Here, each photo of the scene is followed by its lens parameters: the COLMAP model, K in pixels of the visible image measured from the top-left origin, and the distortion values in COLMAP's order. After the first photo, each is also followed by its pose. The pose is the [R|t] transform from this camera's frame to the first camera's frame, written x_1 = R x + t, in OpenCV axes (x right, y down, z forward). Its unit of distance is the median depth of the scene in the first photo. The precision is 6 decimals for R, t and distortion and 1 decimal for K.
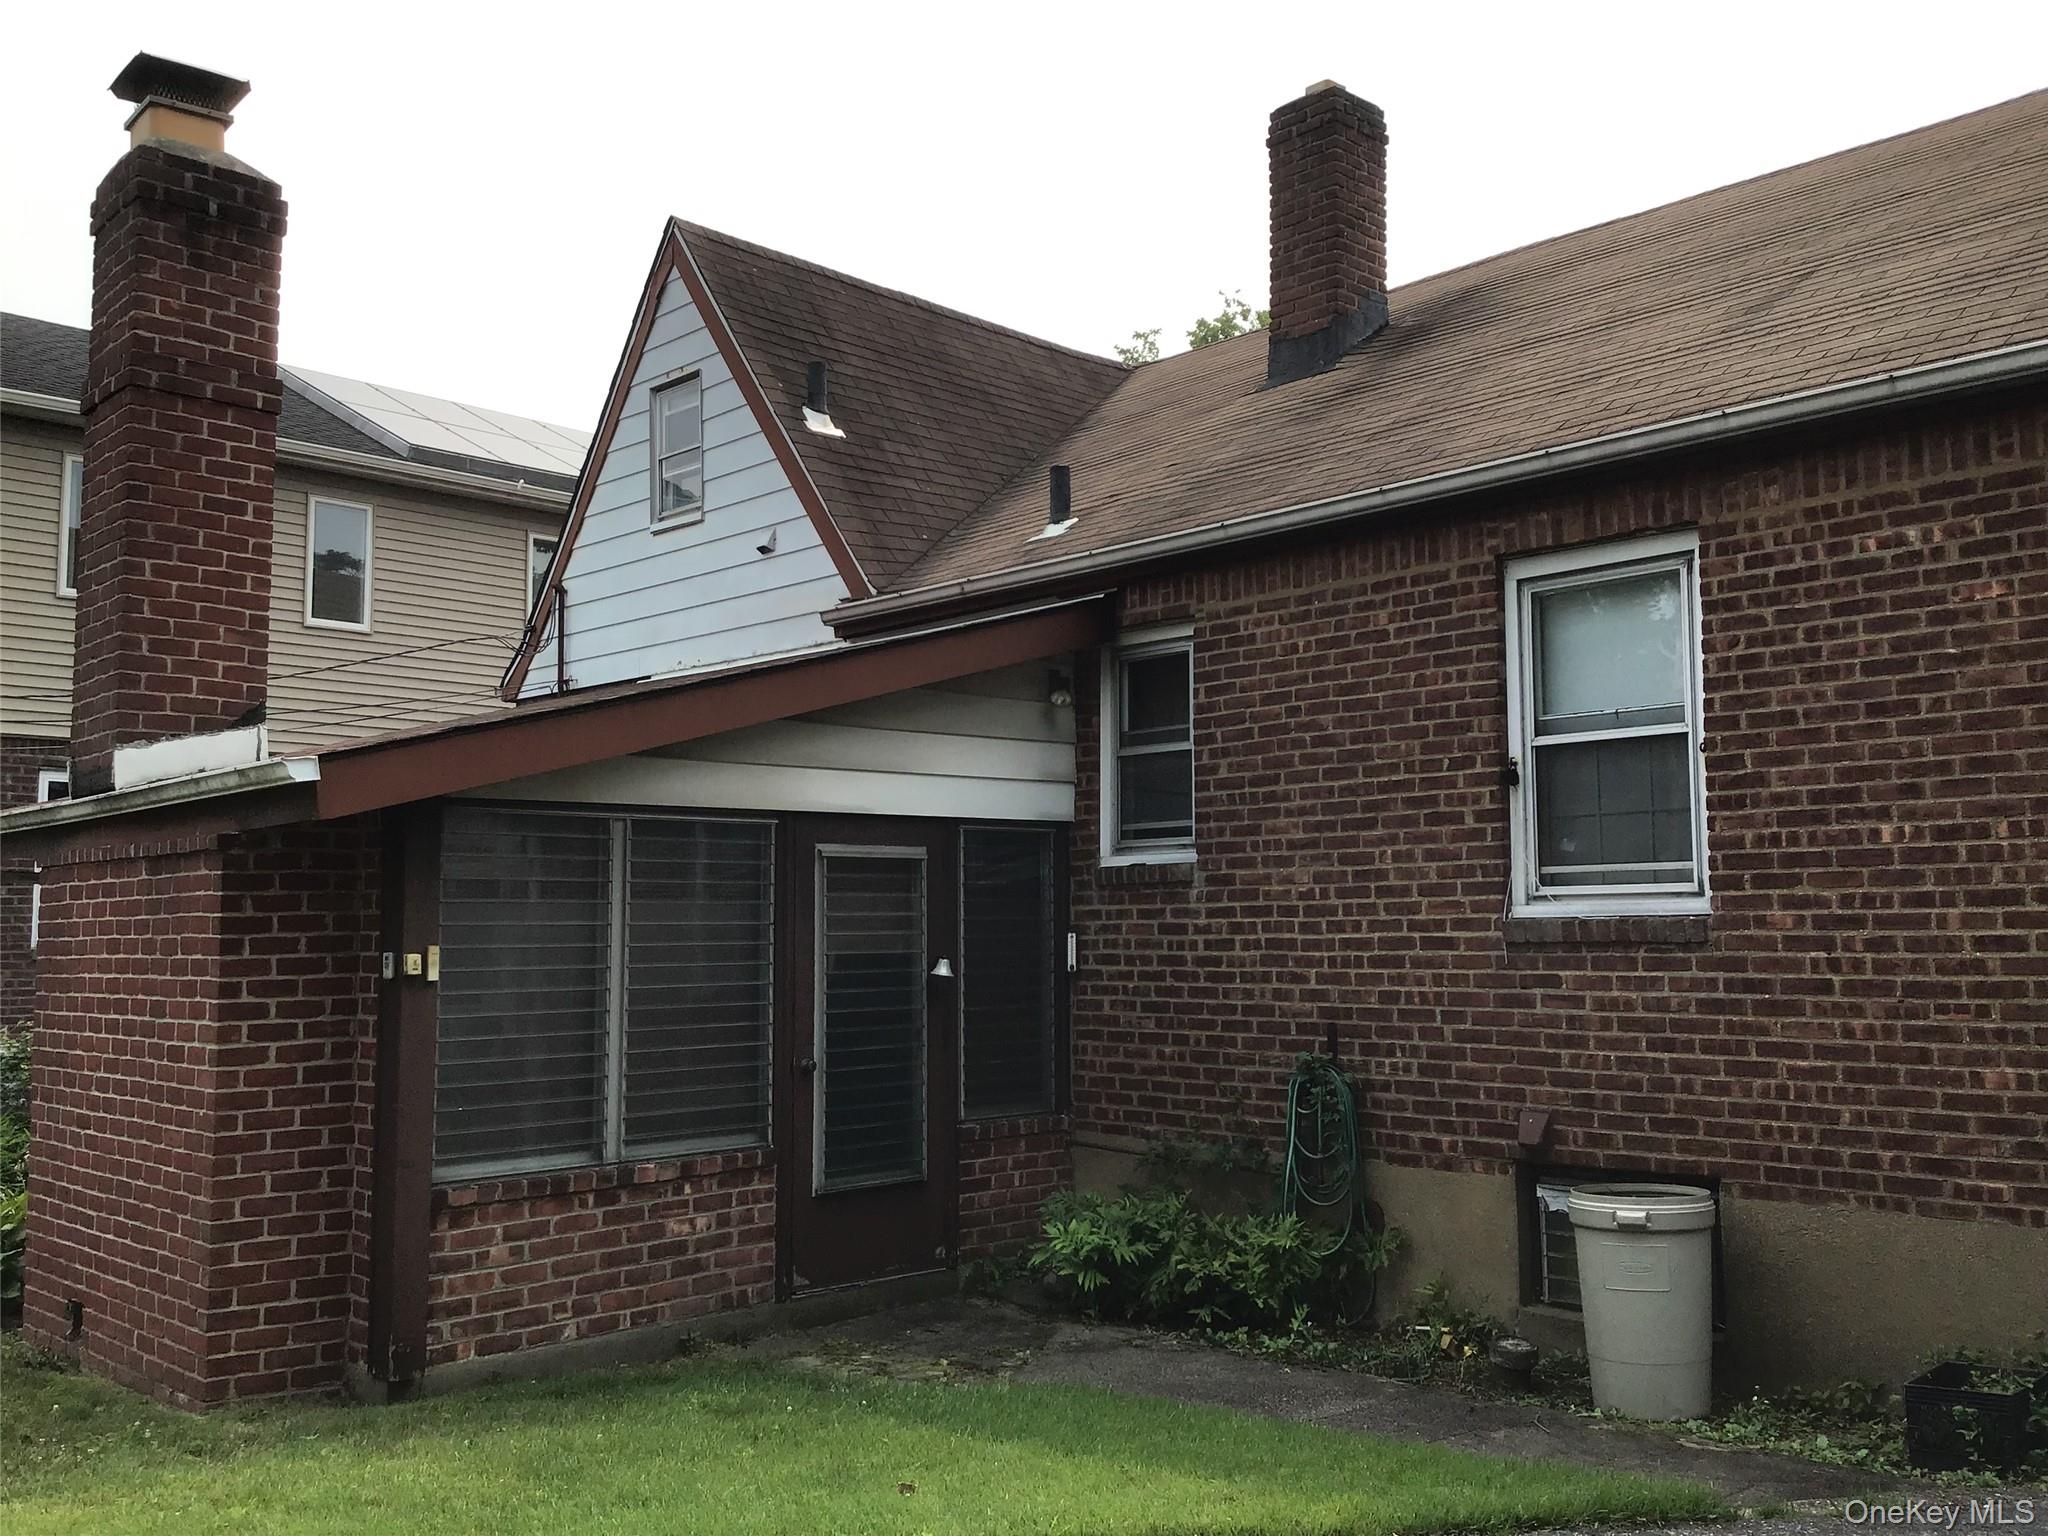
lens RADIAL K [[1828.4, 0, 1031.6], [0, 1828.4, 783.8], [0, 0, 1]] dist [0.143061, -0.286806]
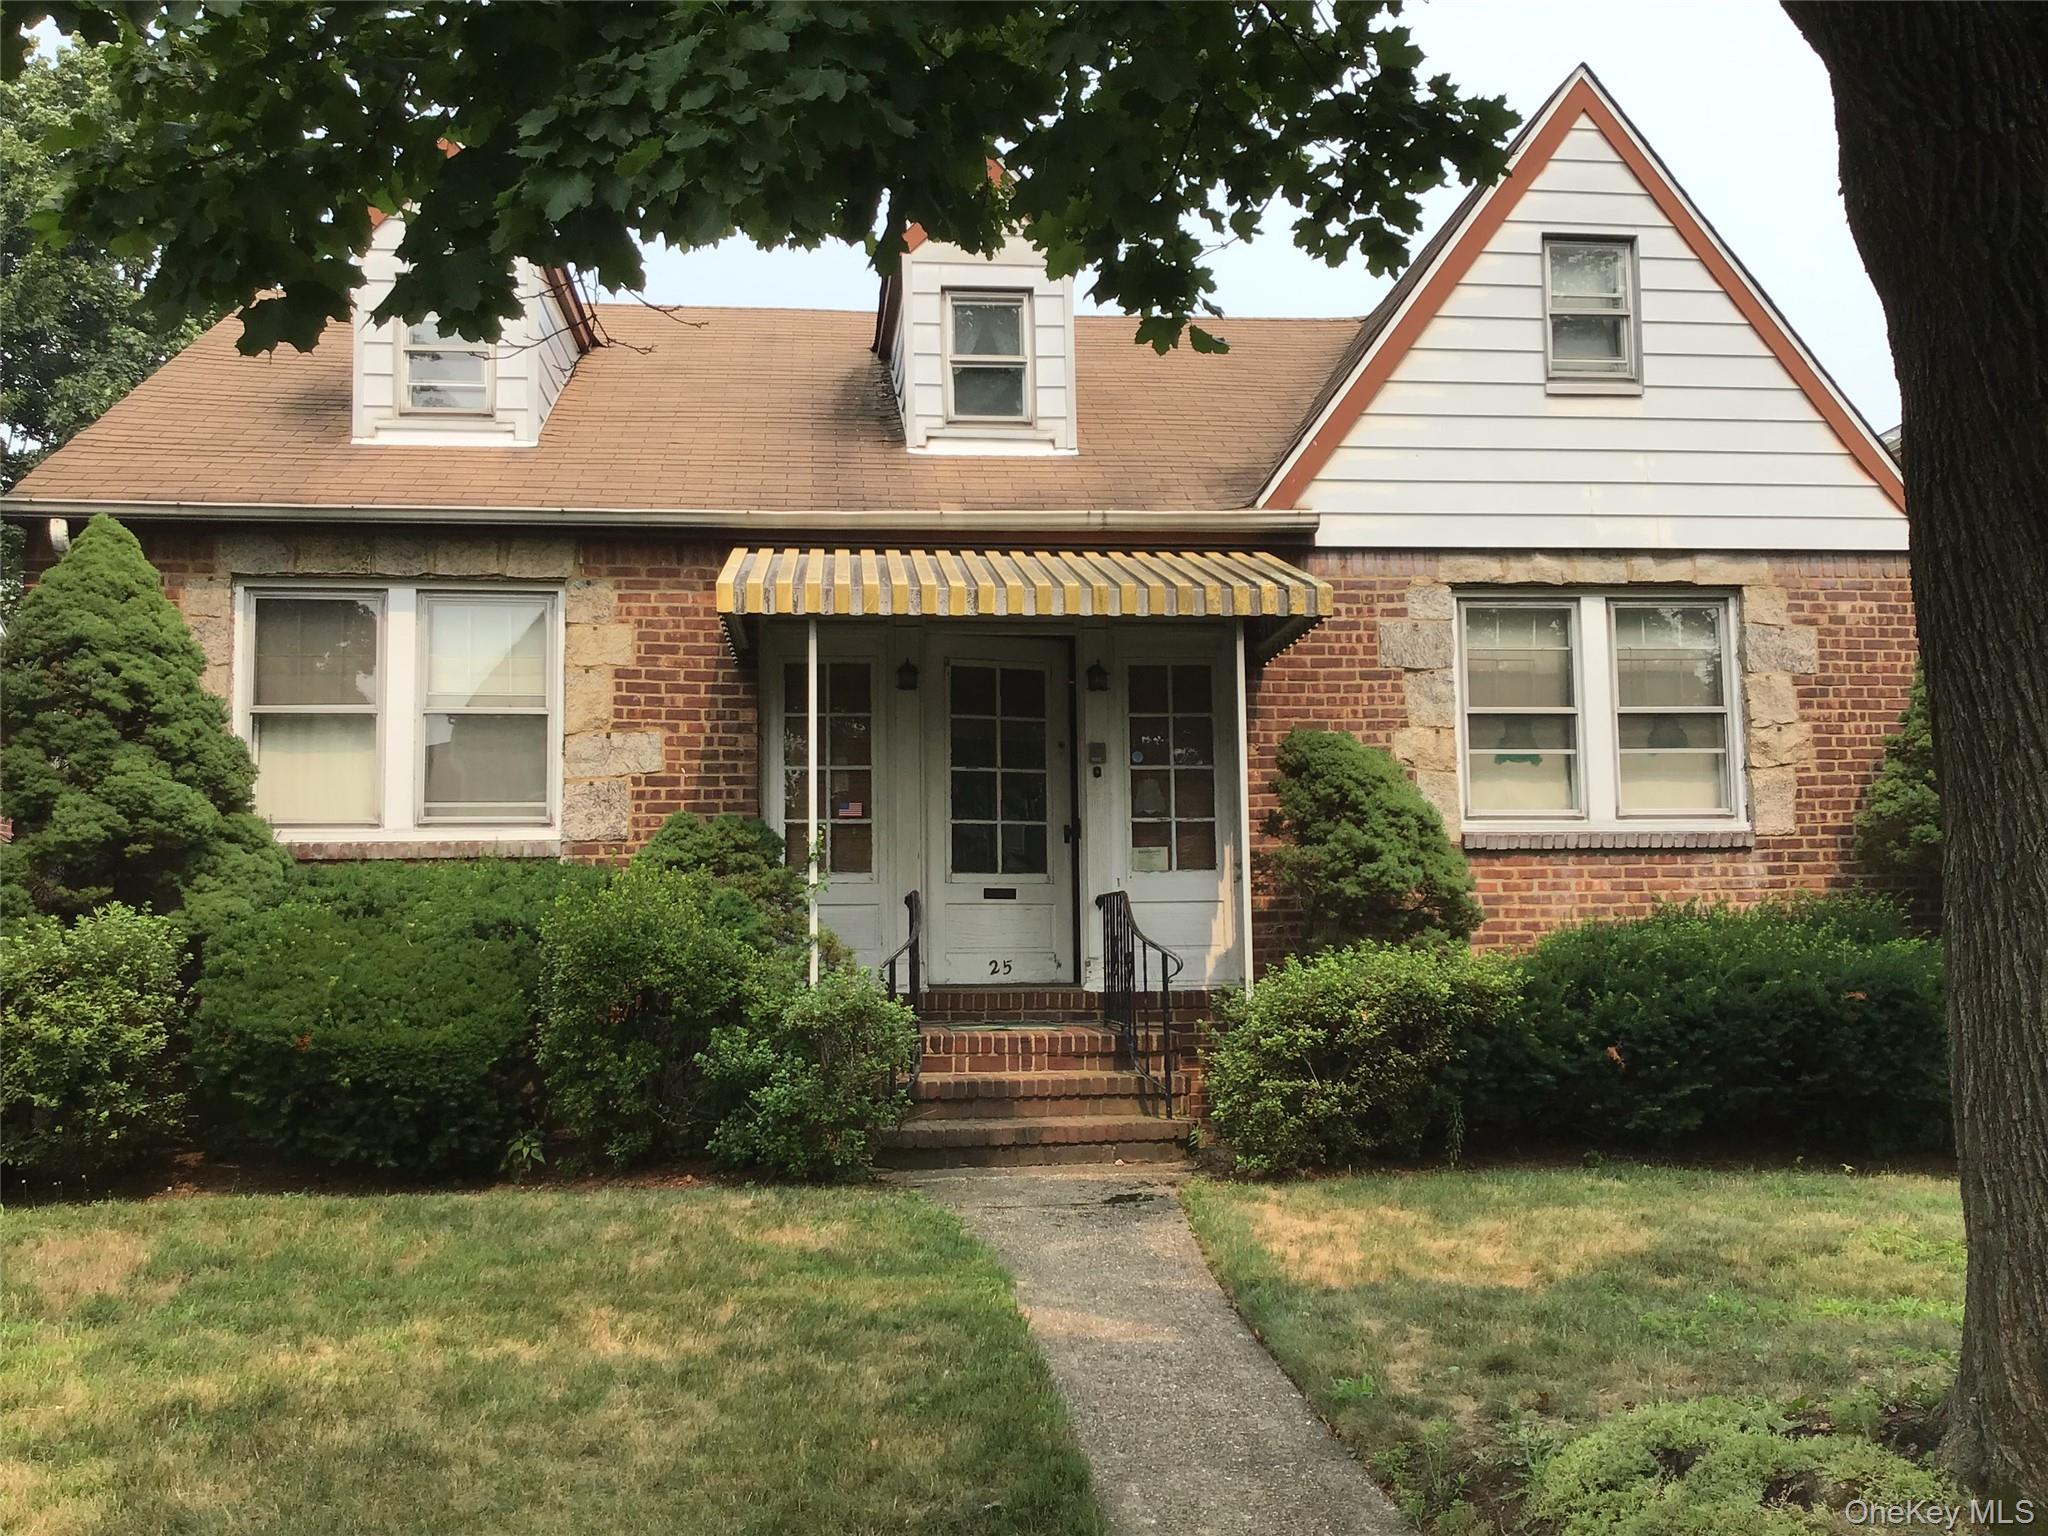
lens RADIAL K [[1828.4, 0, 1031.6], [0, 1828.4, 783.8], [0, 0, 1]] dist [0.143061, -0.286806]
pose [[0.609273, 0.060400, 0.790657, -1.079941], [-0.054554, 0.997925, -0.034195, 0.104320], [-0.791082, -0.022299, 0.611303, 0.636133]]
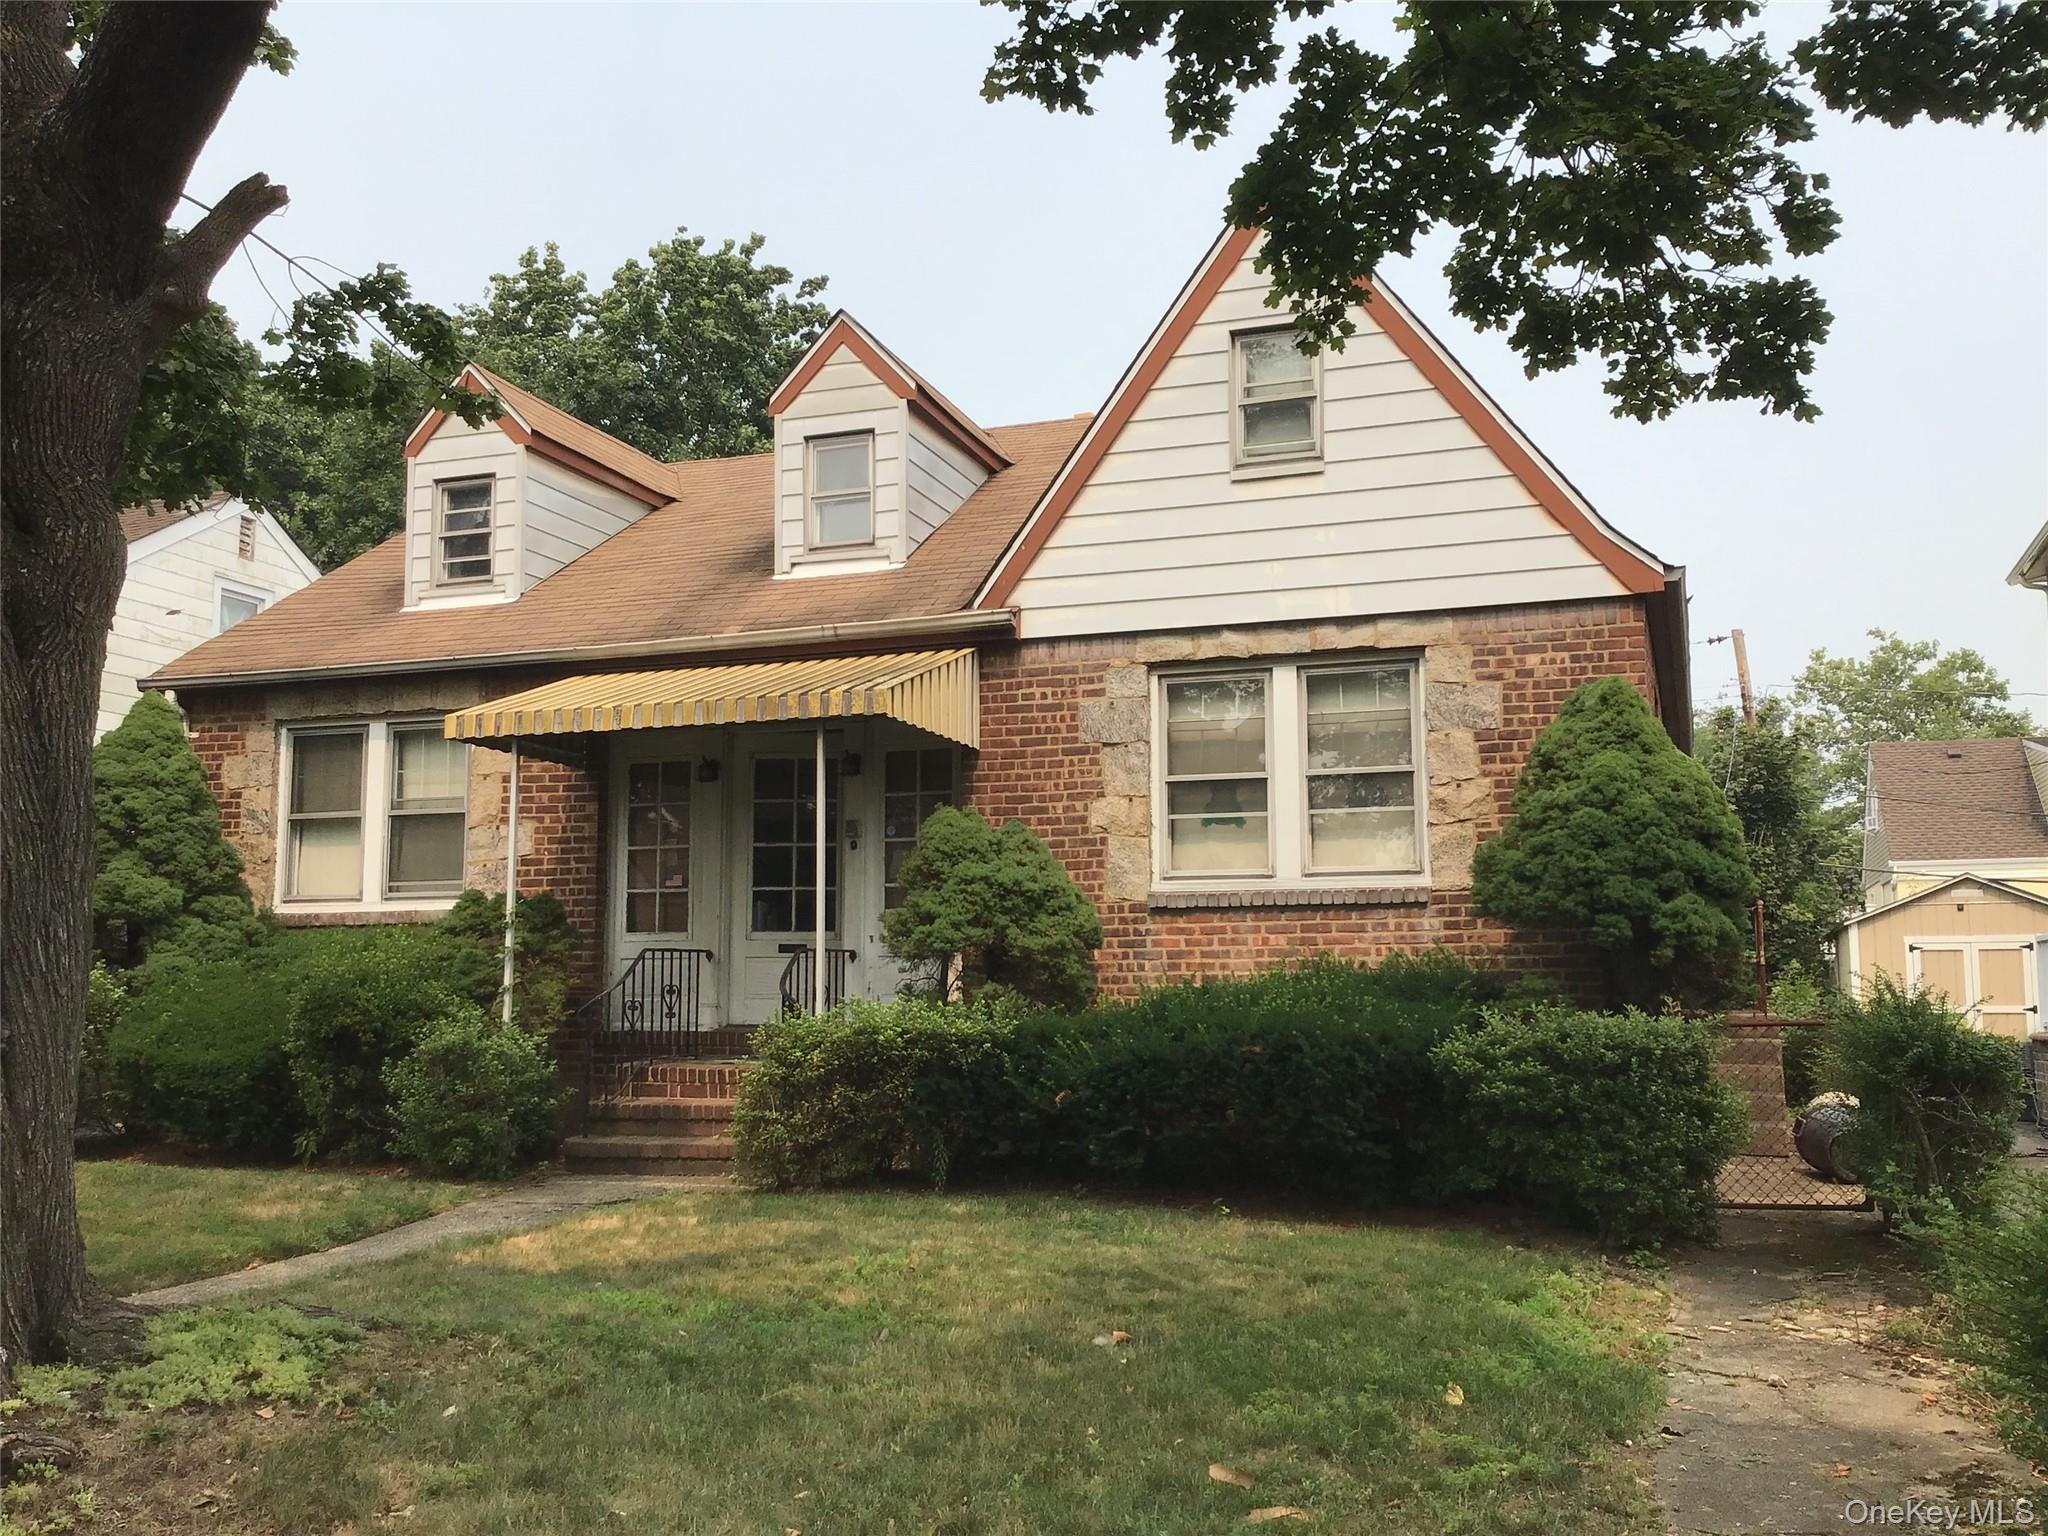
lens RADIAL K [[1828.4, 0, 1031.6], [0, 1828.4, 783.8], [0, 0, 1]] dist [0.143061, -0.286806]
pose [[0.893220, 0.043619, 0.447498, -0.734845], [-0.033204, 0.998965, -0.031096, 0.060824], [-0.448392, 0.012917, 0.893744, 0.178526]]
